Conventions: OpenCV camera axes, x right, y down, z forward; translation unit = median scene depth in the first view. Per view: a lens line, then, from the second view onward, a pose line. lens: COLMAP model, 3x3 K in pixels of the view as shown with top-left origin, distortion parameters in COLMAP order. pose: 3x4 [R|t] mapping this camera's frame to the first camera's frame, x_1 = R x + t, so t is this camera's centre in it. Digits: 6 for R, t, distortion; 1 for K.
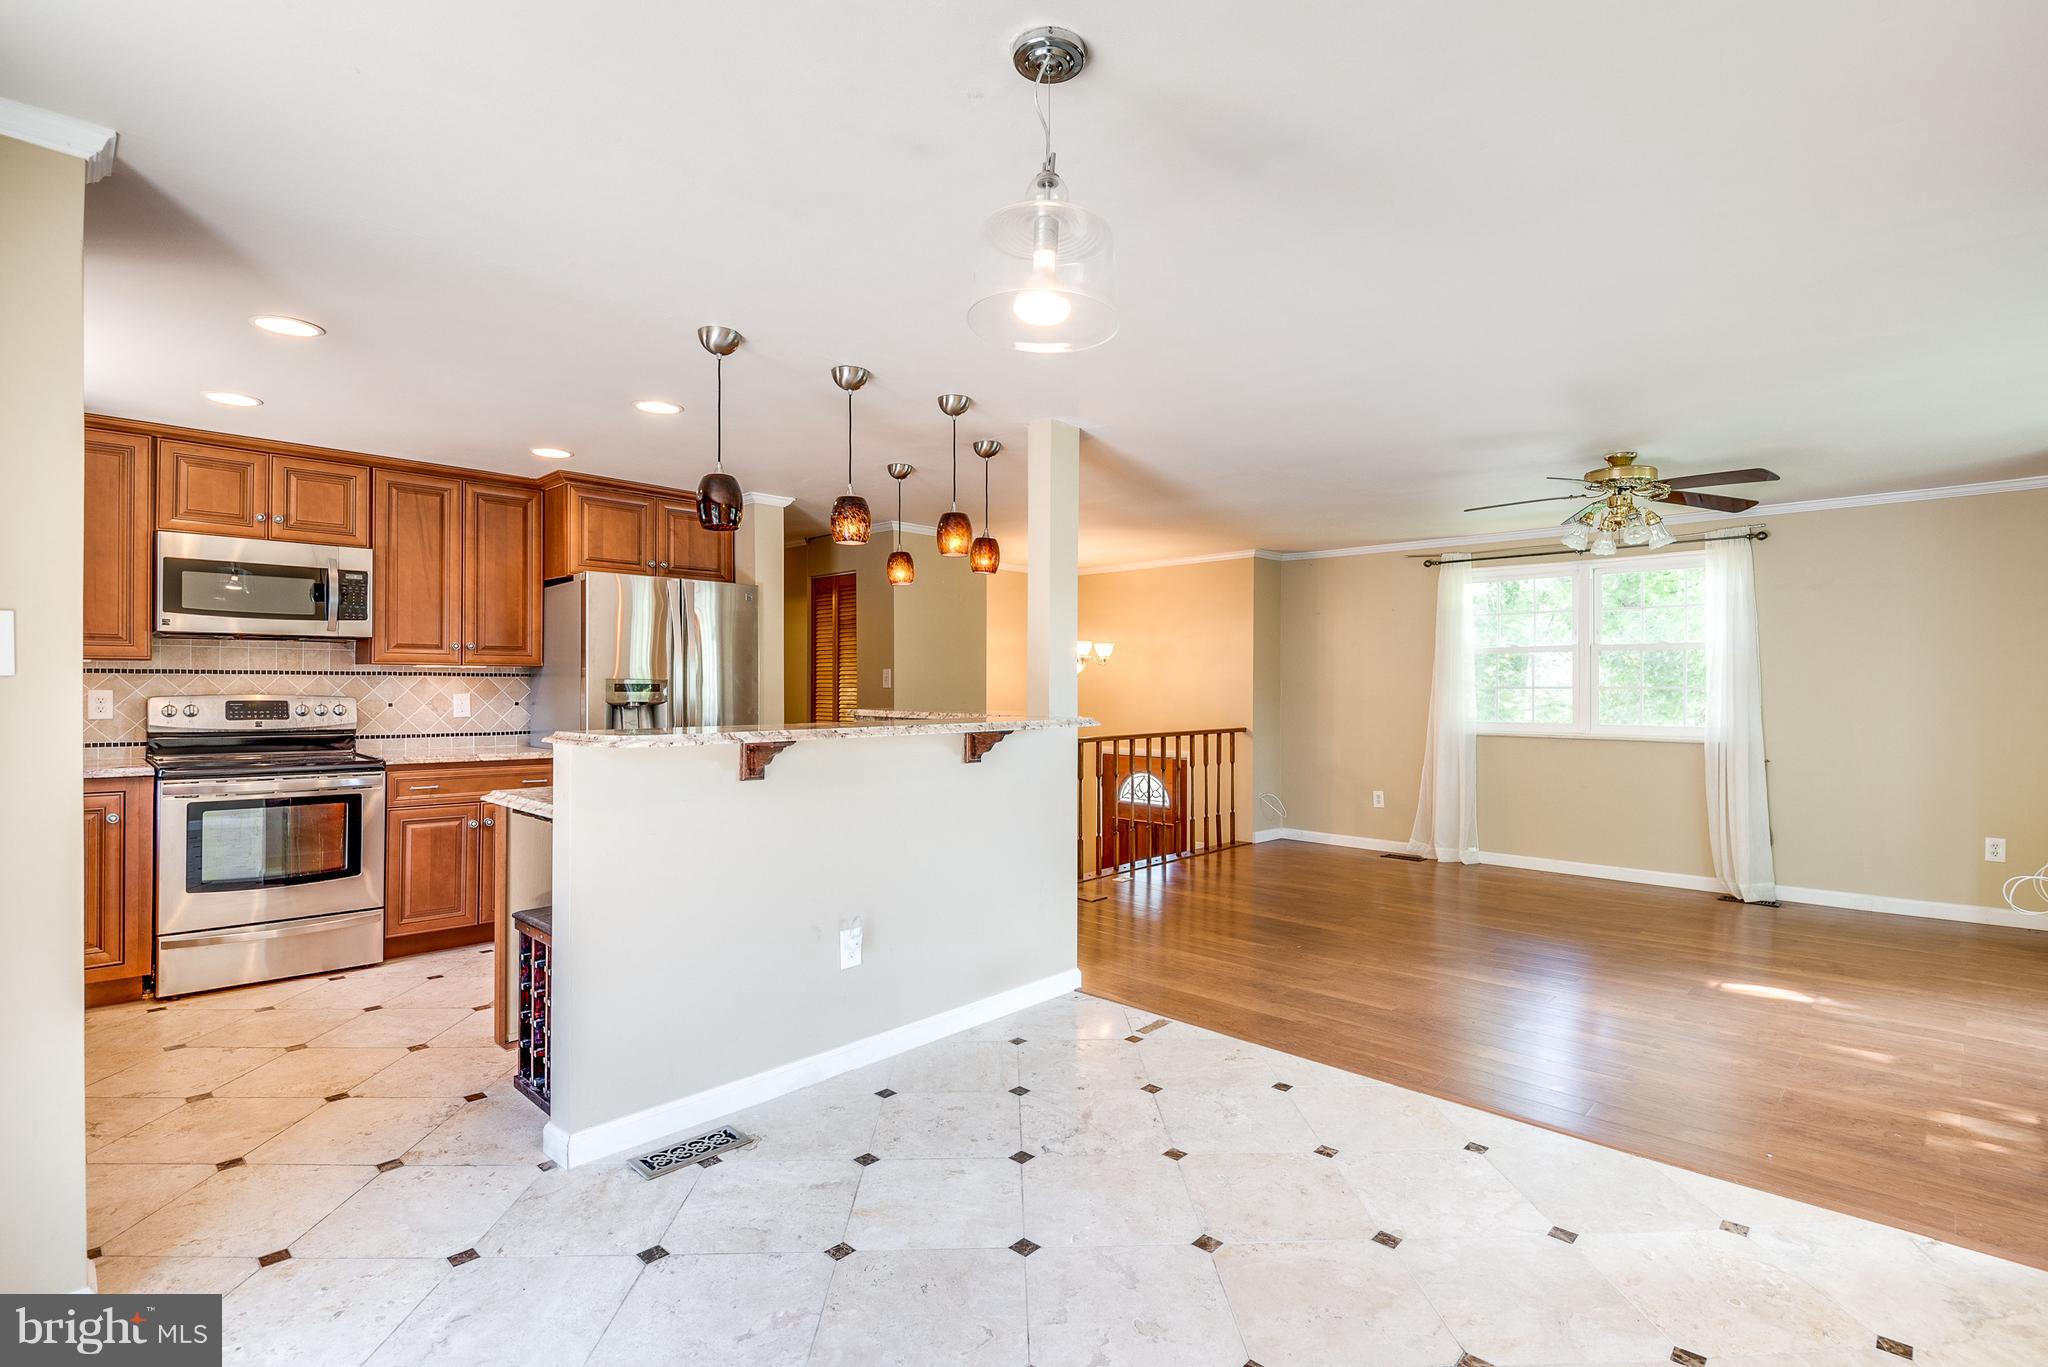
lens RADIAL K [[964.1, 0, 1042.5], [0, 964.1, 684.6], [0, 0, 1]] dist [0.000670, -0.014510]
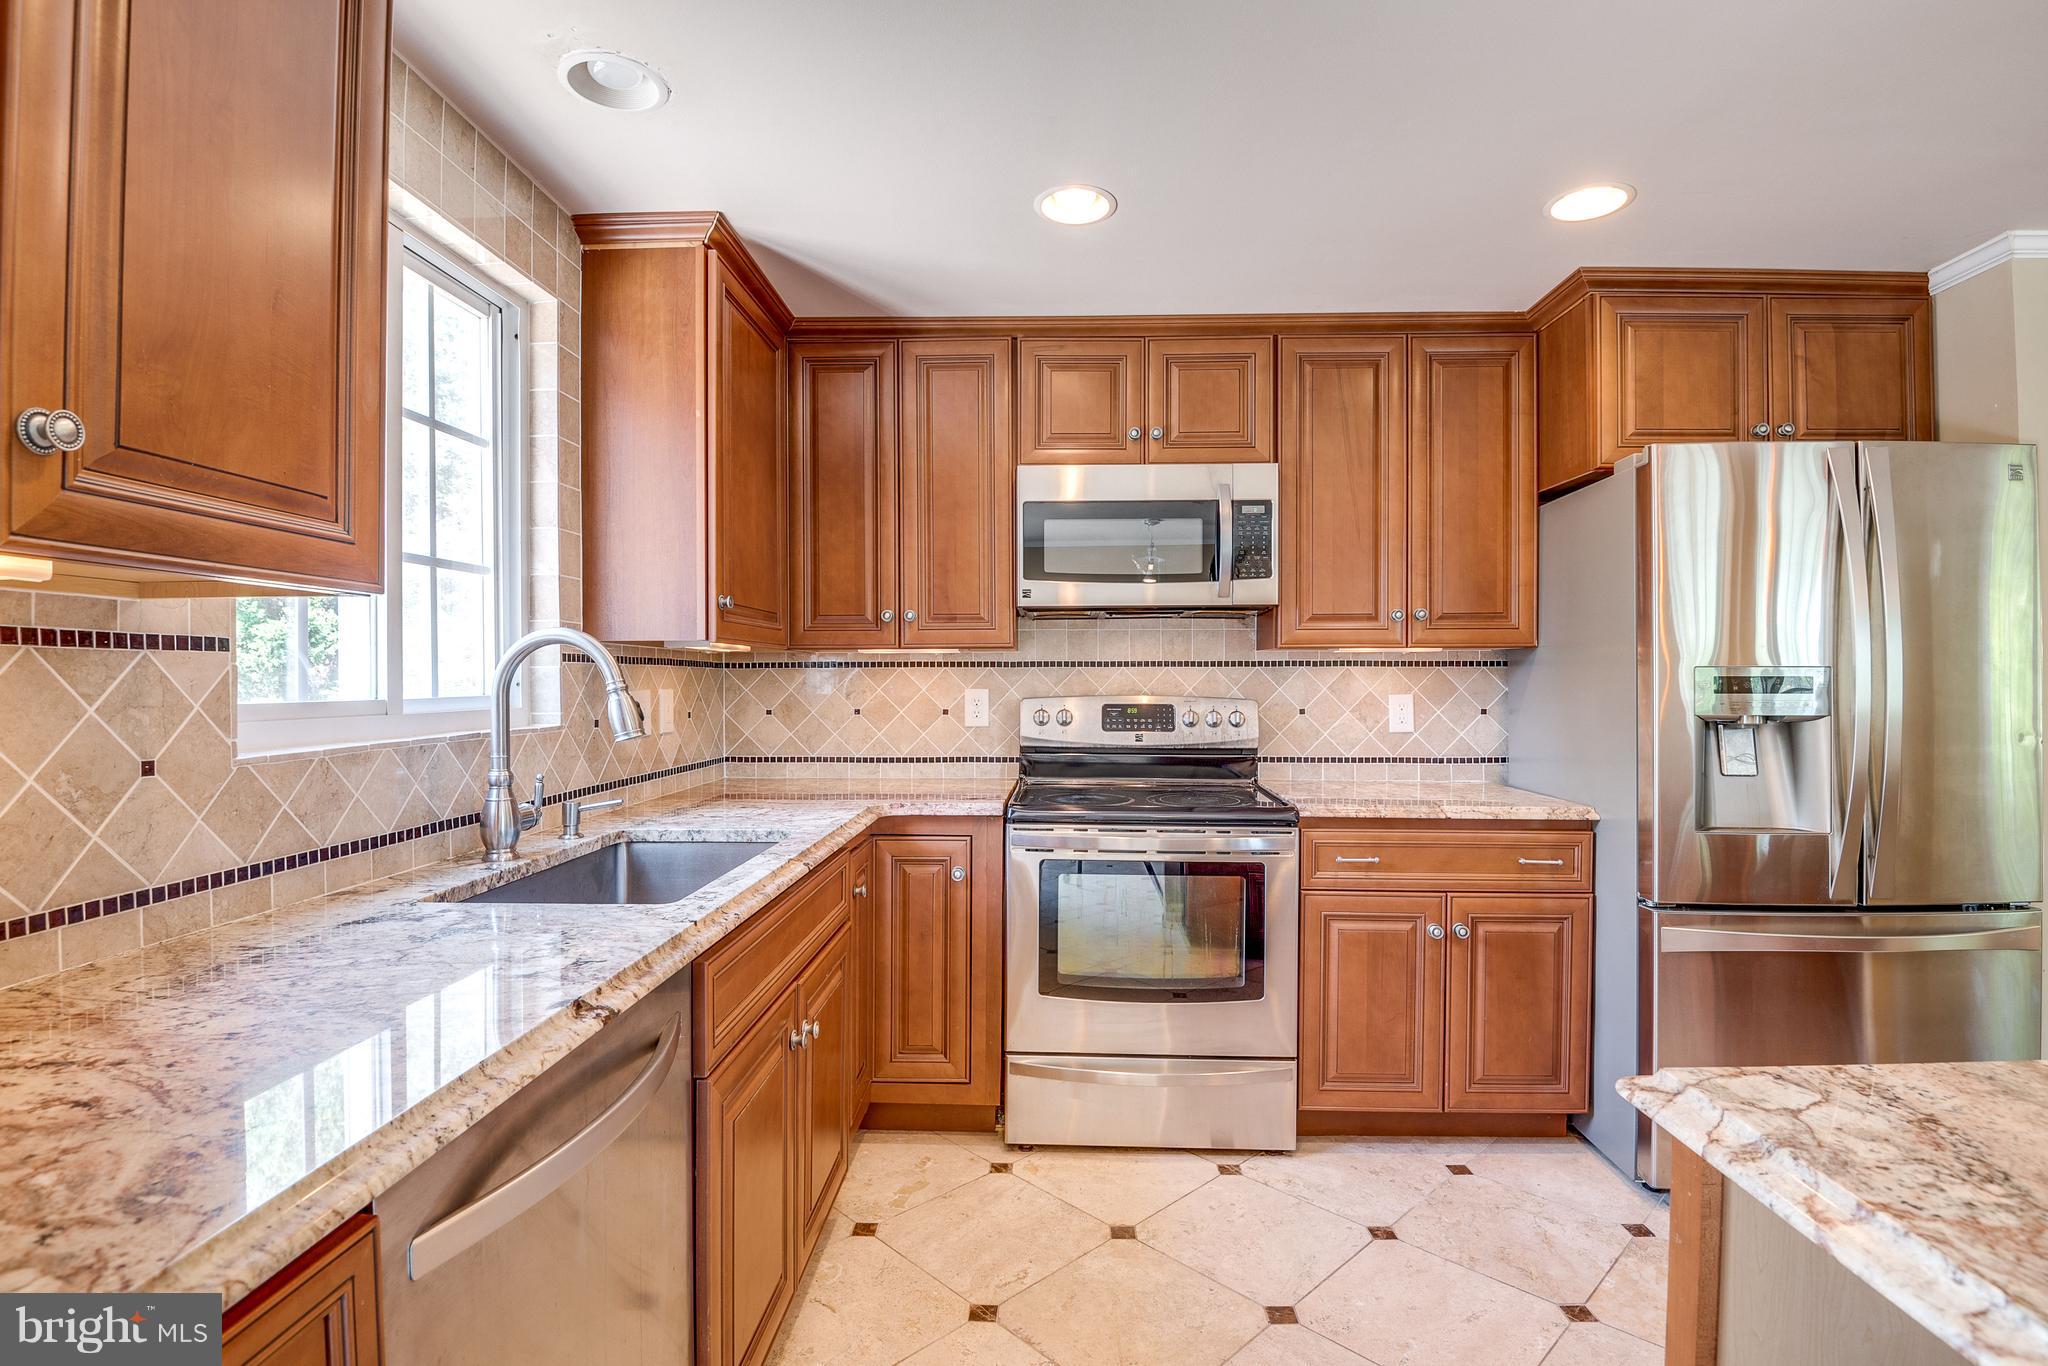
lens RADIAL K [[964.1, 0, 1041.8], [0, 964.1, 684.6], [0, 0, 1]] dist [0.000670, -0.014510]
pose [[0.663874, -0.002600, -0.747840, -0.336404], [0.004634, 0.999989, 0.000637, 0.001484], [0.747830, -0.003889, 0.663879, 0.476398]]
